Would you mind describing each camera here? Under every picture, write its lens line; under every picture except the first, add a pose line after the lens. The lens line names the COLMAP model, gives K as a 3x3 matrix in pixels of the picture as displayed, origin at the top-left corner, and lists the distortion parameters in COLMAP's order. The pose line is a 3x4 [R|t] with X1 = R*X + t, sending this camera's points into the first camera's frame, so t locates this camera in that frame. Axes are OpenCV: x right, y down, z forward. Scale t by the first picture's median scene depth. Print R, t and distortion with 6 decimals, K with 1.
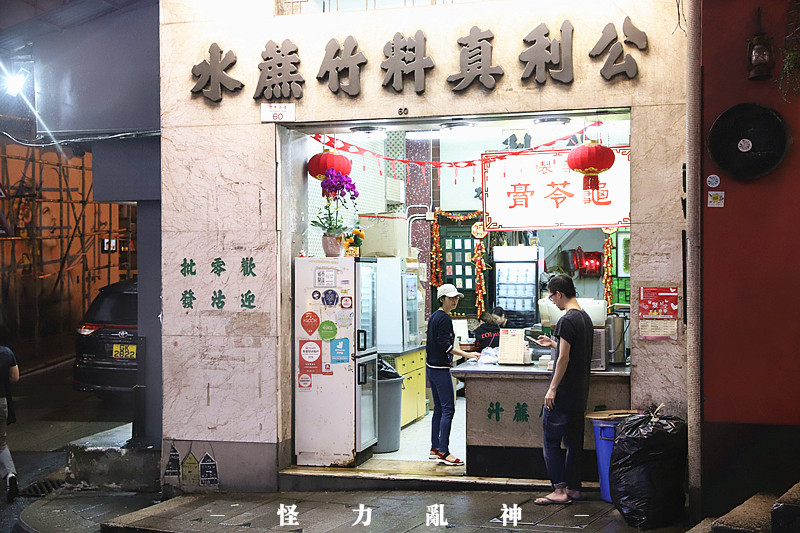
lens RADIAL K [[1156.8, 0, 399.8], [0, 1156.8, 267.0], [0, 0, 1]] dist [-0.000507, 0.000000]
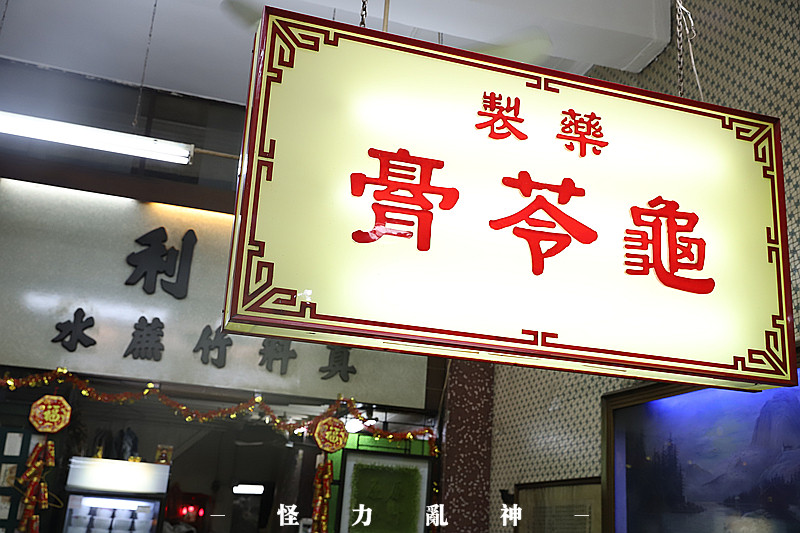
lens RADIAL K [[896.1, 0, 399.9], [0, 896.1, 266.0], [0, 0, 1]] dist [0.029415, 0.000000]
pose [[0.864549, 0.204013, 0.459274, 0.019914], [-0.070325, 0.954013, -0.291398, 0.006706], [-0.497603, 0.219630, 0.839139, 0.846116]]
